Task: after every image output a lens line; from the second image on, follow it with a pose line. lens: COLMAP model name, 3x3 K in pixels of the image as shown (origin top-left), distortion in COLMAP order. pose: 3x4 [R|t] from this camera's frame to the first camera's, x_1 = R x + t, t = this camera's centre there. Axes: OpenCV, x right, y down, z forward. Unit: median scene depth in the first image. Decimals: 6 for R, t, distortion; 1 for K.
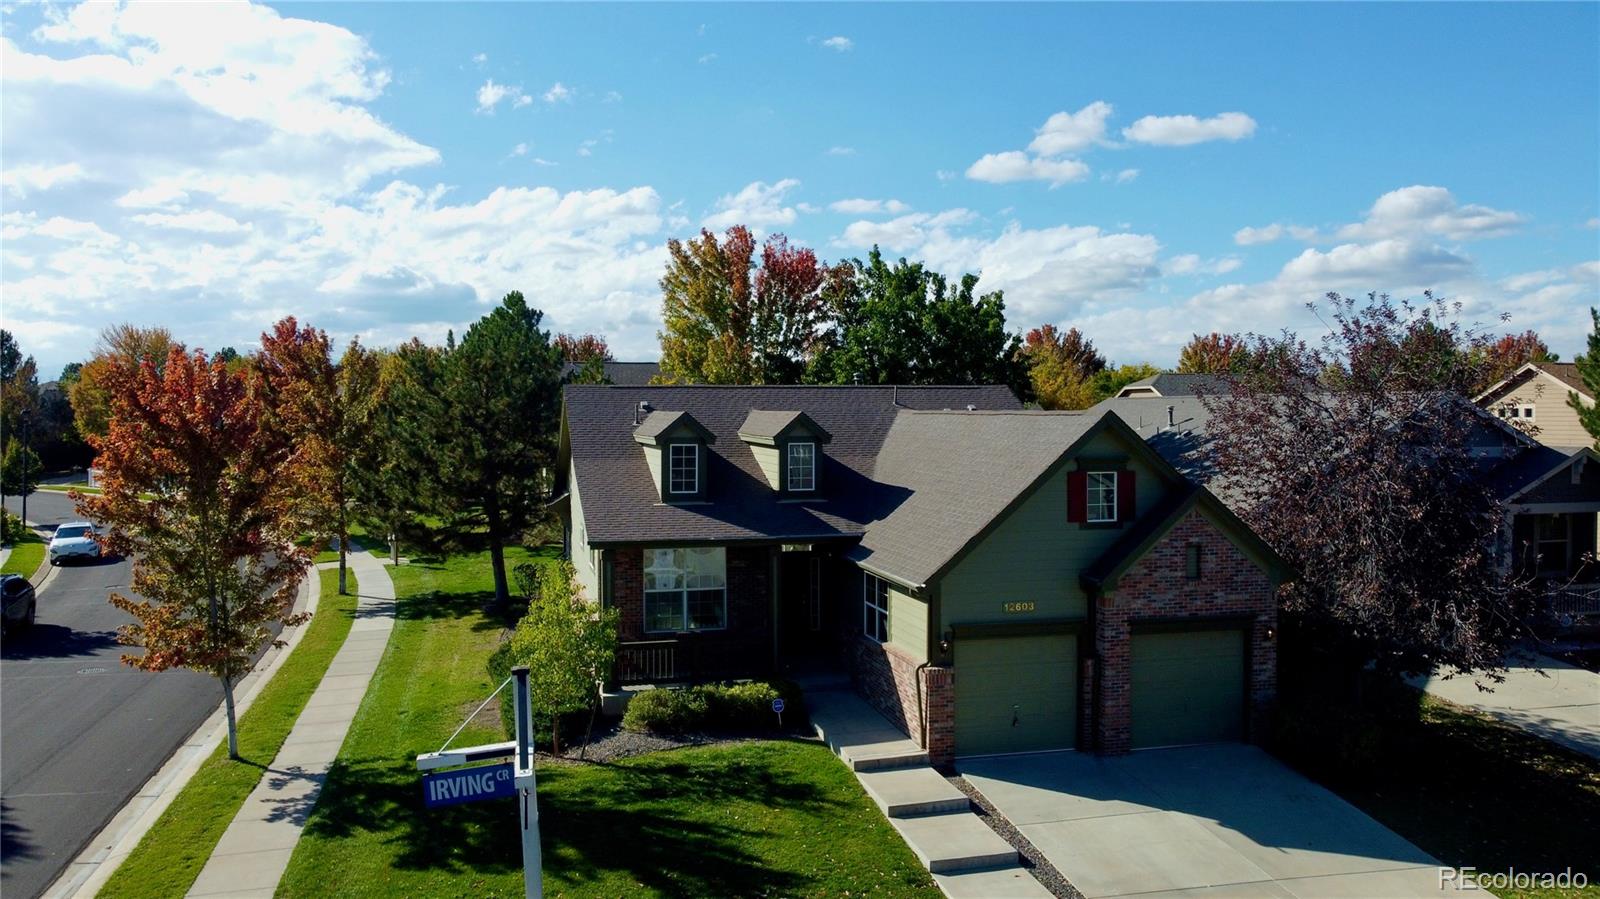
lens RADIAL K [[1211.4, 0, 800.0], [0, 1211.4, 449.5], [0, 0, 1]] dist [-0.005898, -0.000028]
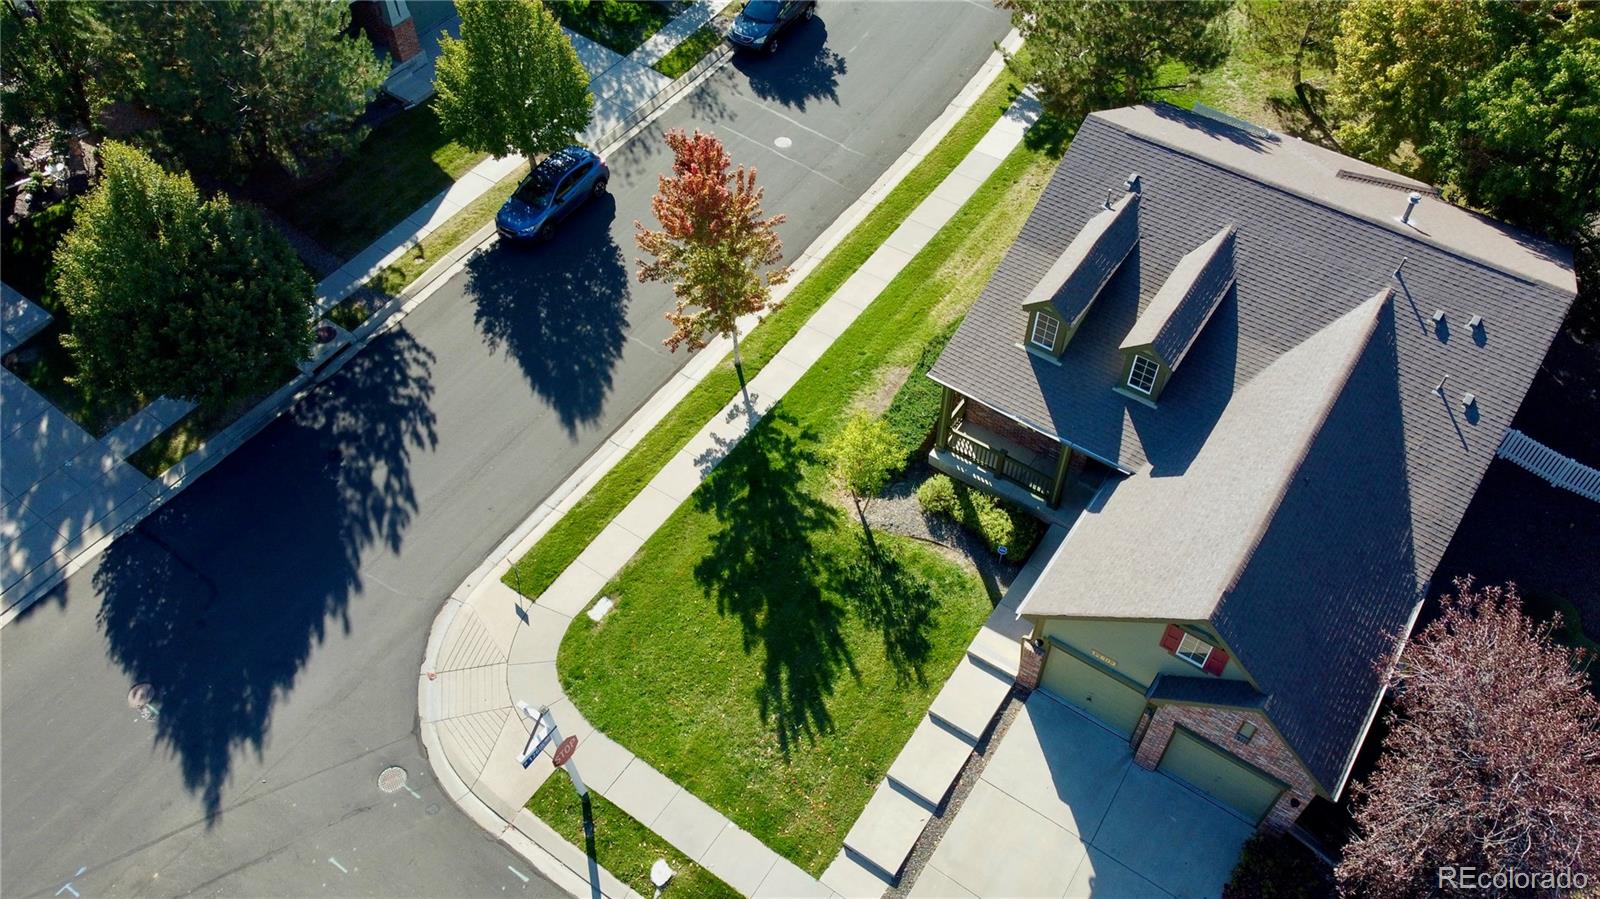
lens RADIAL K [[1211.4, 0, 800.0], [0, 1211.4, 449.5], [0, 0, 1]] dist [-0.005898, -0.000028]
pose [[0.653610, 0.588490, -0.475893, 0.458686], [-0.017320, 0.640262, 0.767961, -0.996871], [0.756634, -0.493705, 0.428674, 0.348143]]
